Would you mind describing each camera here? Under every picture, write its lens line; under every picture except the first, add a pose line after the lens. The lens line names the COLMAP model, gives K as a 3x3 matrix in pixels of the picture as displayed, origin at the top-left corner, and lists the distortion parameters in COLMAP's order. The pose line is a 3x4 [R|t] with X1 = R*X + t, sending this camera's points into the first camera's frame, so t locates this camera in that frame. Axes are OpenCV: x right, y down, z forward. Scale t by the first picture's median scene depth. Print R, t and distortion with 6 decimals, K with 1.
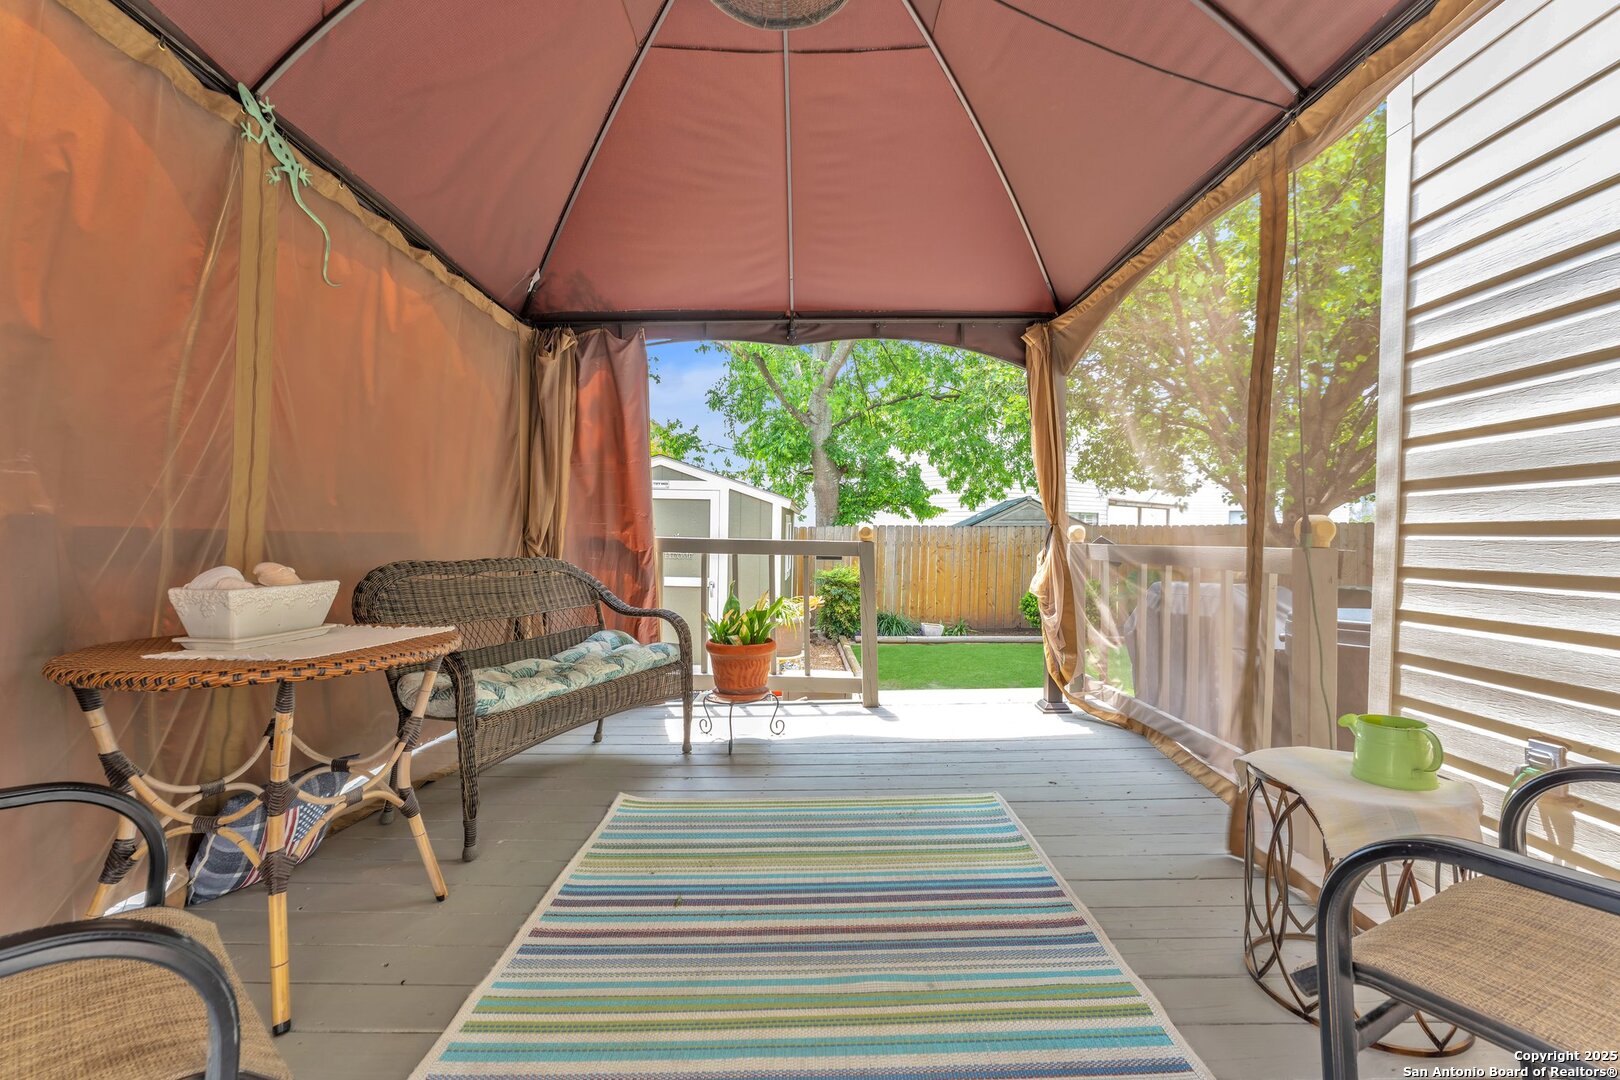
lens RADIAL K [[667.1, 0, 820.7], [0, 667.1, 545.6], [0, 0, 1]] dist [0.001547, 0.000056]
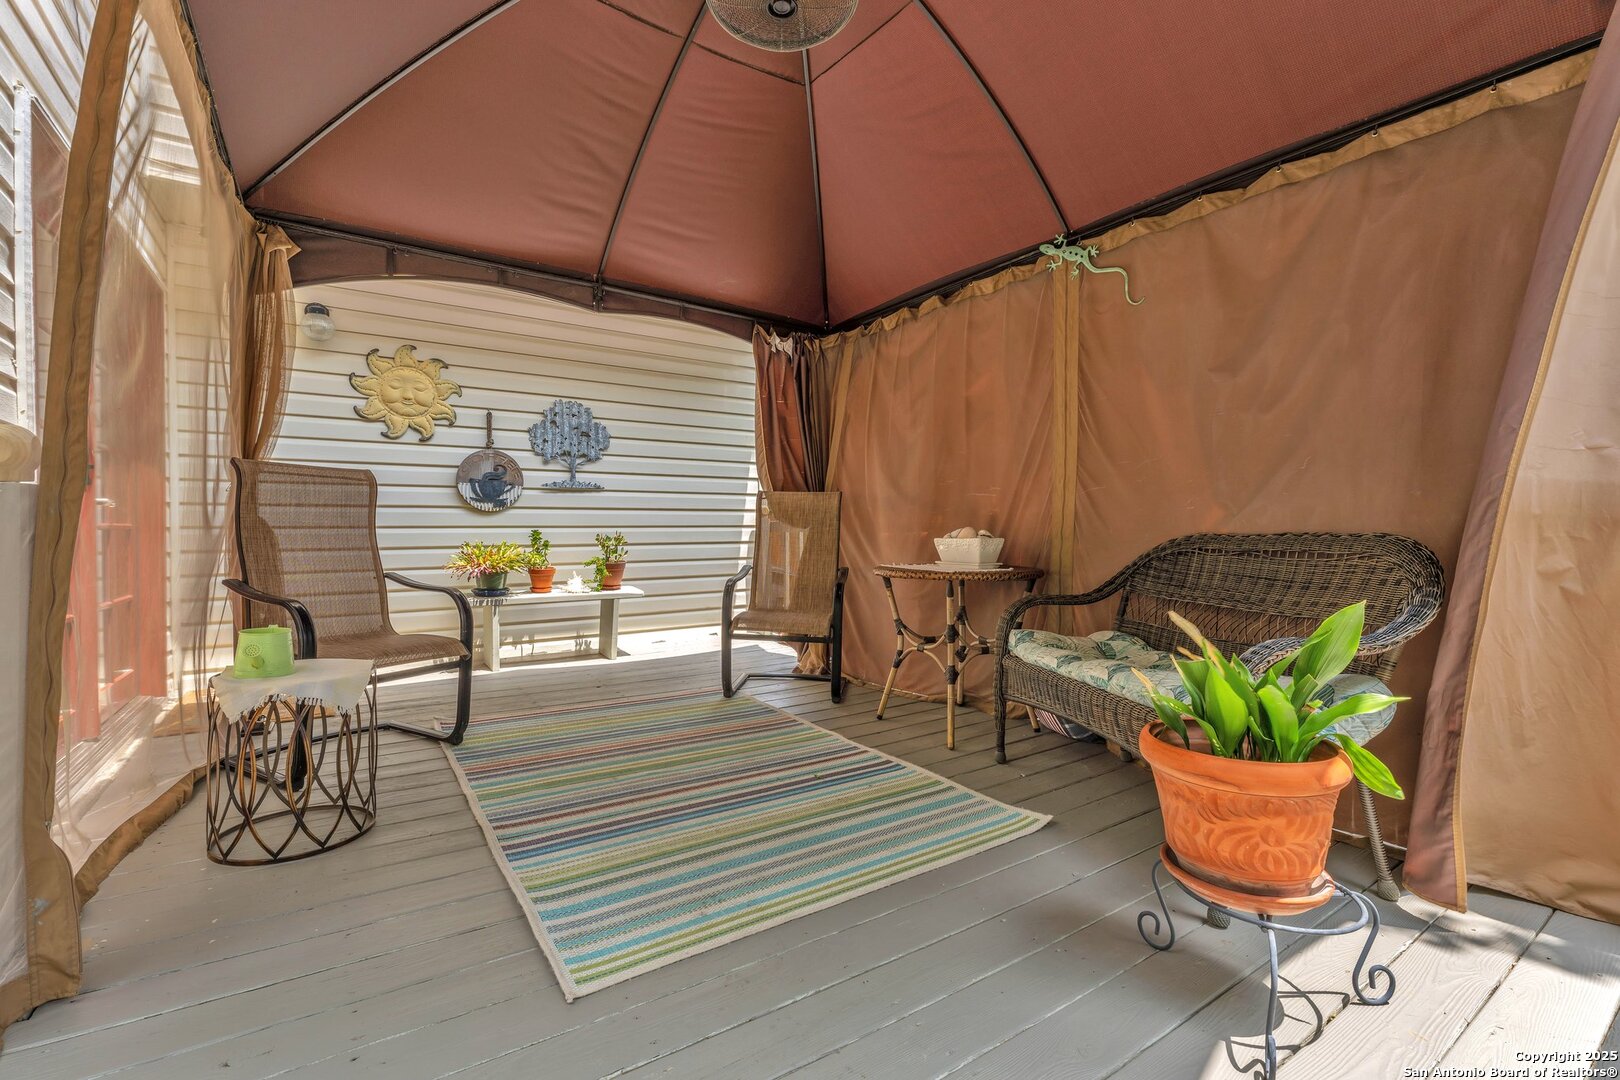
lens RADIAL K [[667.1, 0, 820.7], [0, 667.1, 545.6], [0, 0, 1]] dist [0.001547, 0.000056]
pose [[-0.822704, -0.005296, -0.568445, 0.463128], [-0.016149, 0.999771, 0.014057, 0.043020], [0.568240, 0.020745, -0.822601, 1.776588]]
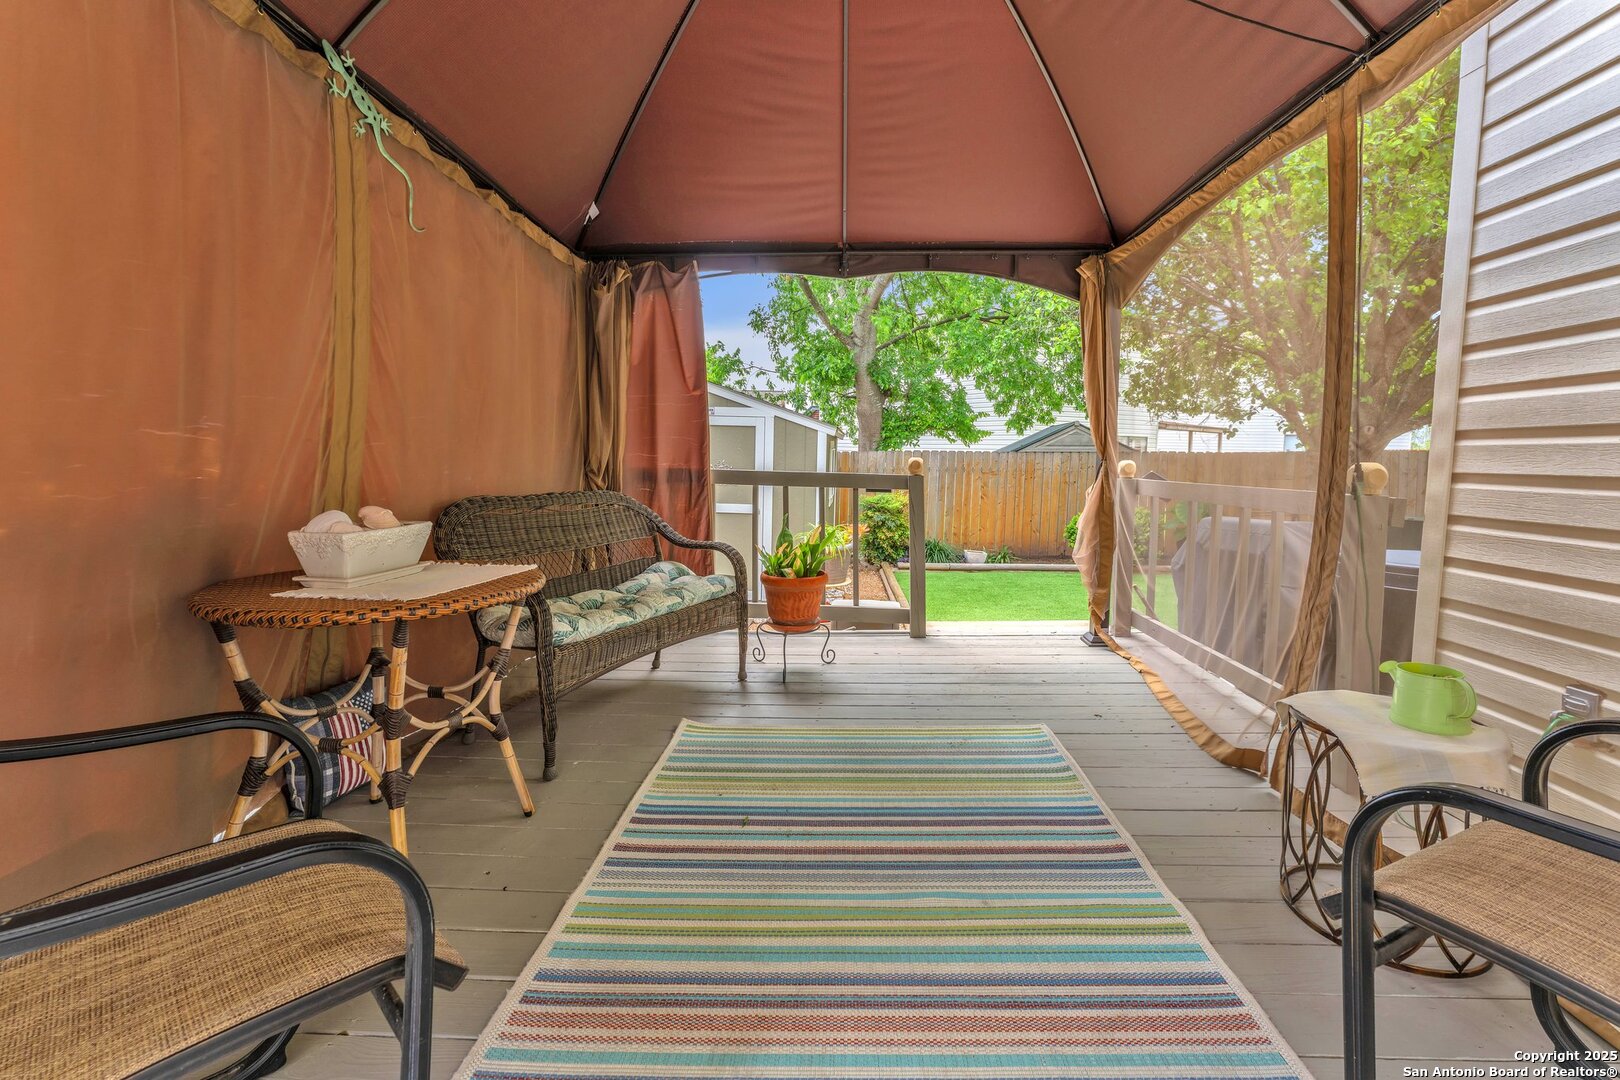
lens RADIAL K [[681.2, 0, 841.6], [0, 681.2, 498.0], [0, 0, 1]] dist [0.001520, 0.000158]
pose [[0.999643, 0.009322, -0.025023, -0.032307], [-0.008121, 0.998831, 0.047653, -0.034841], [0.025438, -0.047432, 0.998550, -0.057181]]
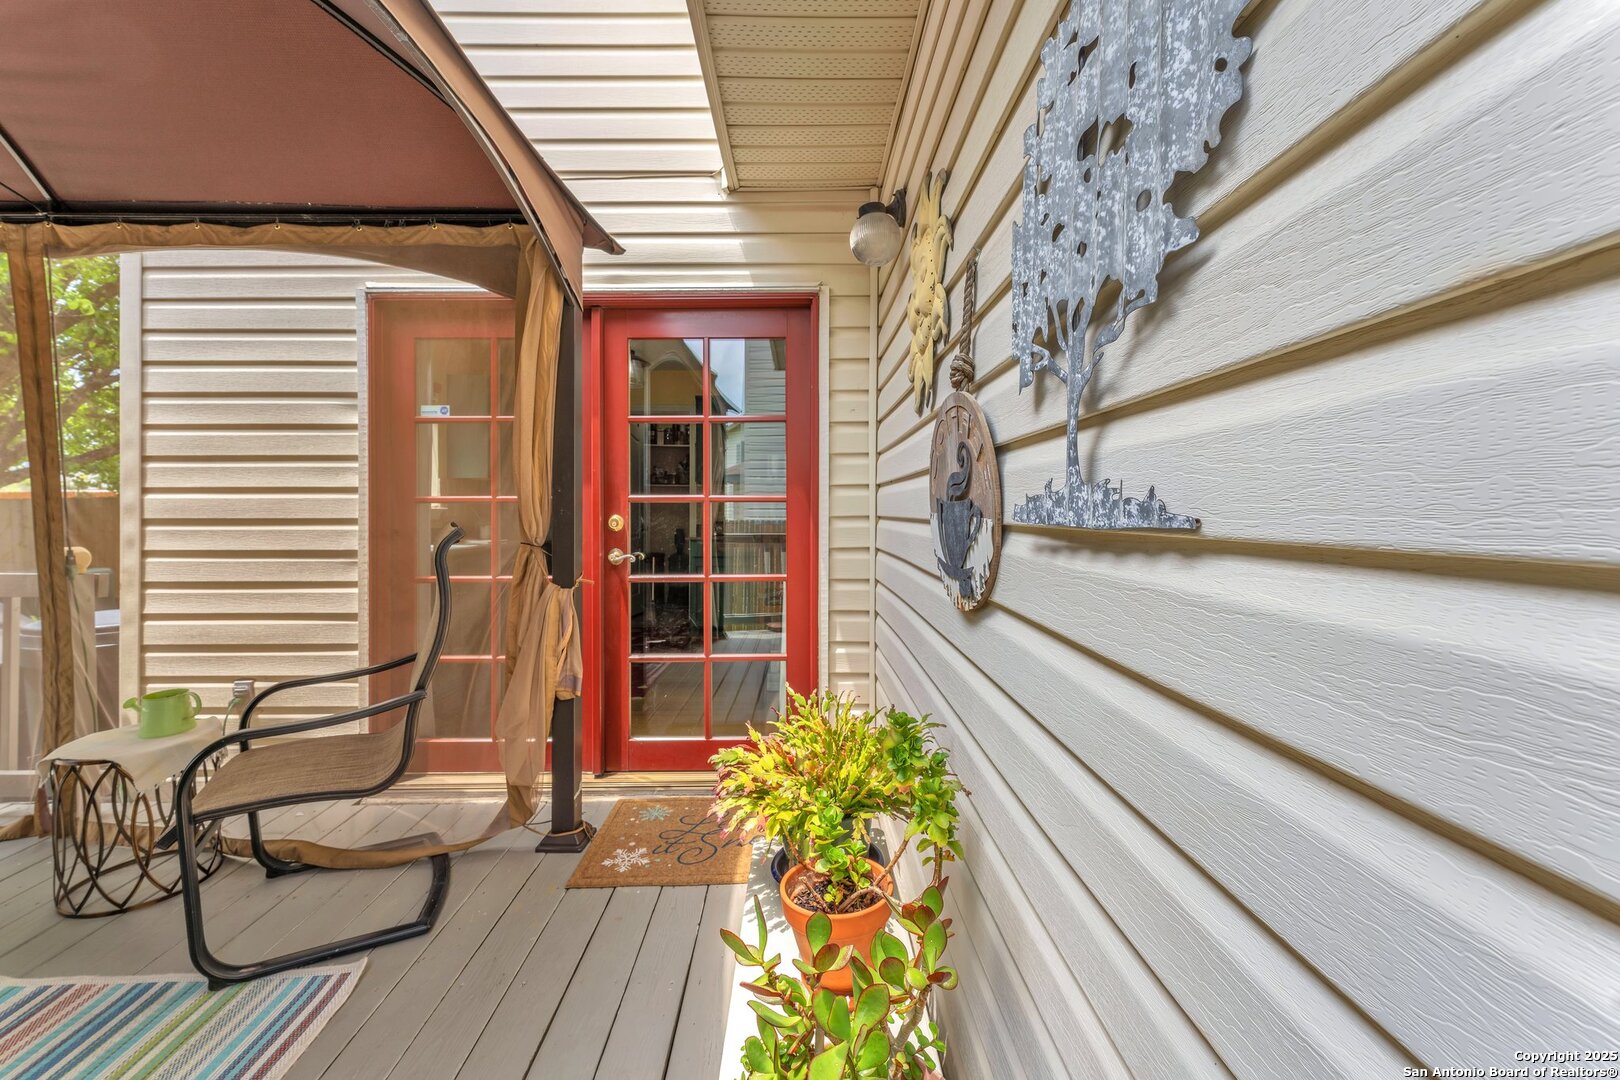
lens RADIAL K [[691.9, 0, 806.6], [0, 691.9, 505.9], [0, 0, 1]] dist [0.000164, -0.000037]
pose [[0.010659, -0.016034, 0.999815, -0.493247], [0.014839, 0.999764, 0.015875, -0.118898], [-0.999833, 0.014667, 0.010894, -0.344315]]
